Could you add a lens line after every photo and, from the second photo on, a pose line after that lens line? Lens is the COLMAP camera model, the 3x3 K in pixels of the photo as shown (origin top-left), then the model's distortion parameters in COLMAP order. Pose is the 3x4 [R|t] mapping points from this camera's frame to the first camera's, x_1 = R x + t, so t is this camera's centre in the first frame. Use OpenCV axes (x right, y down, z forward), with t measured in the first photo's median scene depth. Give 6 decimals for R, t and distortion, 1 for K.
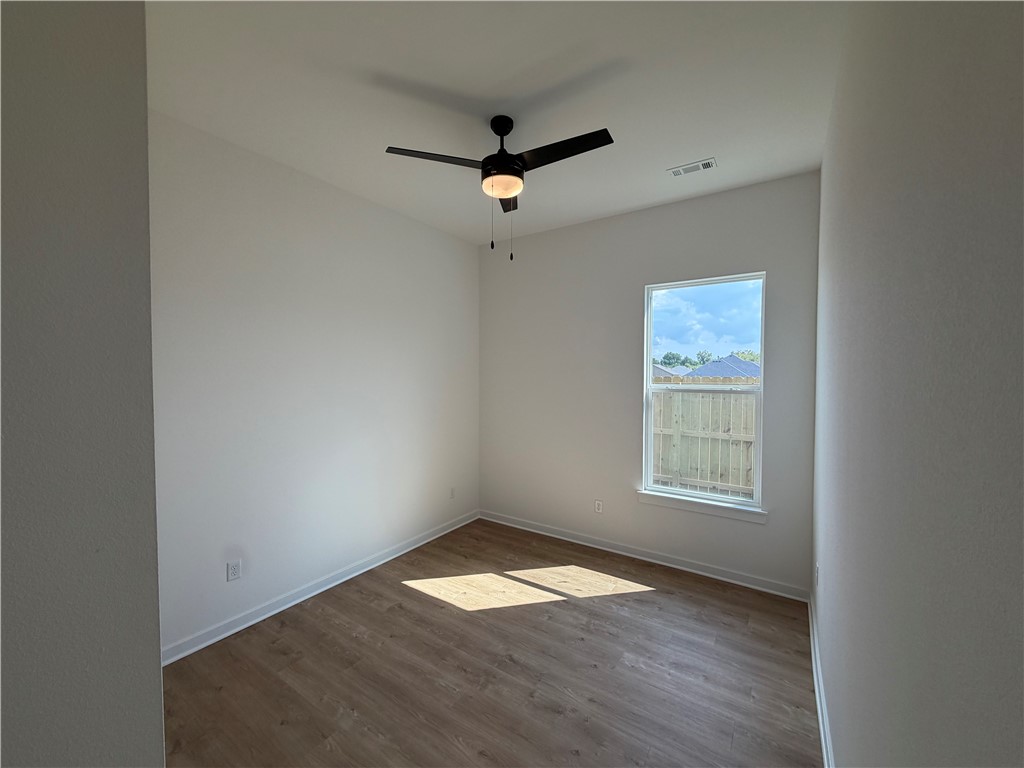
lens RADIAL K [[408.2, 0, 508.3], [0, 408.2, 384.3], [0, 0, 1]] dist [-0.002274, 0.000693]
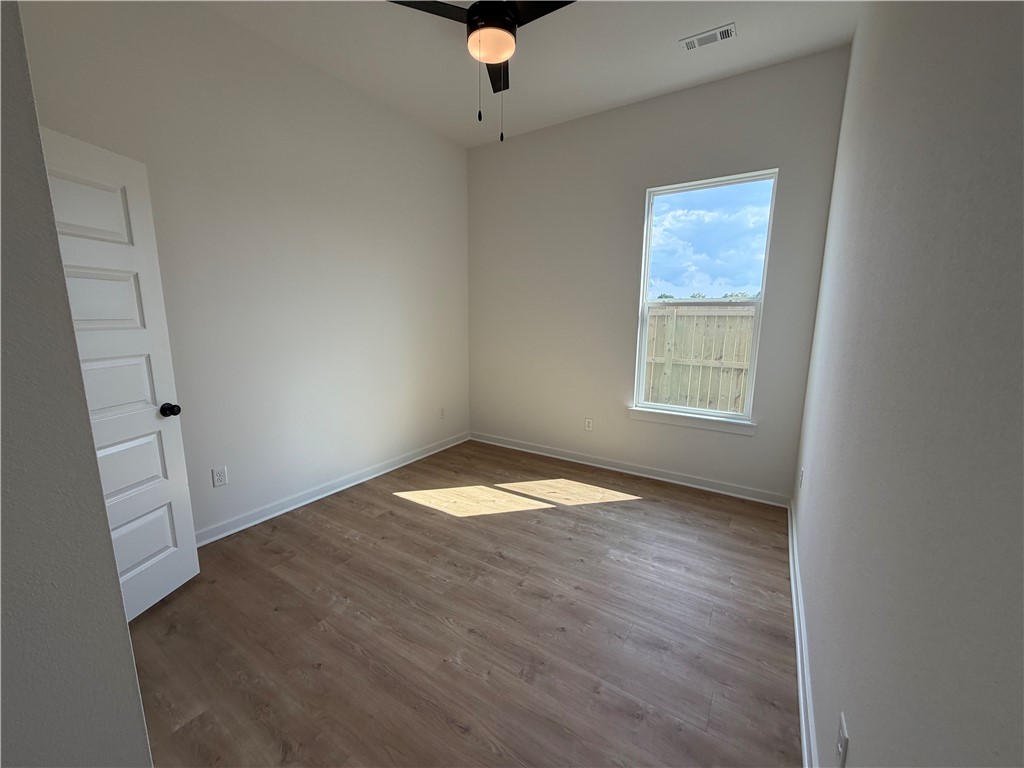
lens RADIAL K [[408.2, 0, 508.4], [0, 408.2, 384.8], [0, 0, 1]] dist [-0.002274, 0.000693]
pose [[0.999770, 0.001858, 0.021358, 0.004299], [-0.004850, 0.990010, 0.140912, 0.094428], [-0.020883, -0.140984, 0.989792, 0.040367]]
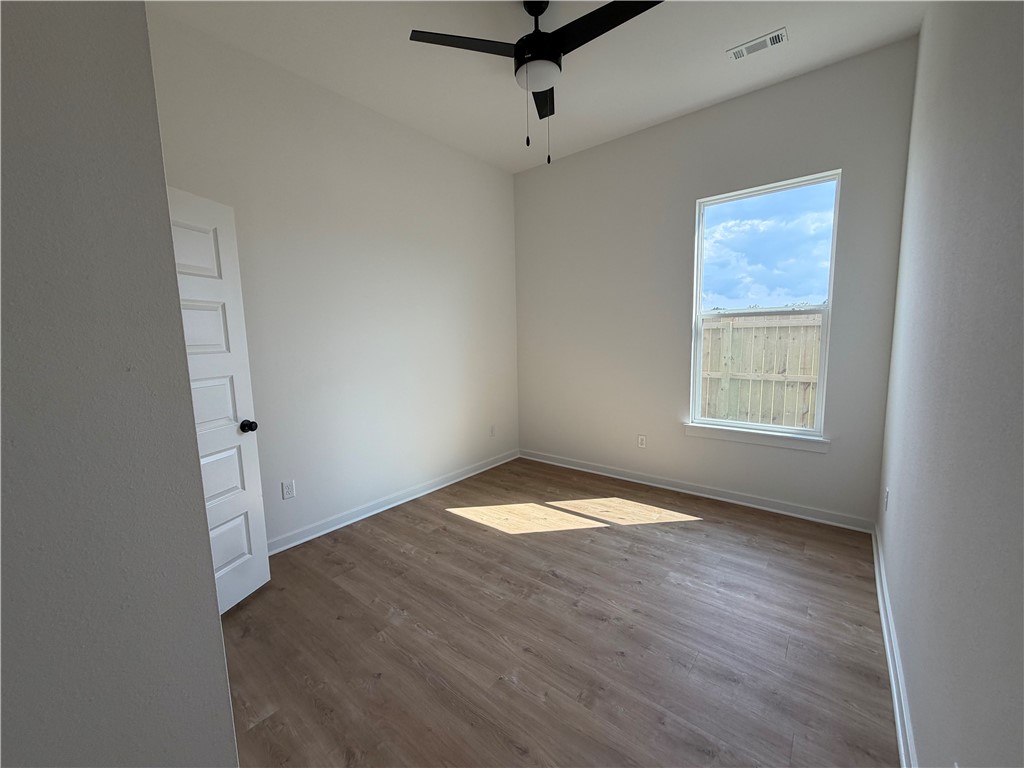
lens RADIAL K [[408.2, 0, 507.9], [0, 408.2, 384.8], [0, 0, 1]] dist [-0.002274, 0.000693]
pose [[0.995500, -0.013582, -0.093788, -0.004567], [0.022265, 0.995495, 0.092162, 0.102162], [0.092113, -0.093835, 0.991317, 0.031665]]
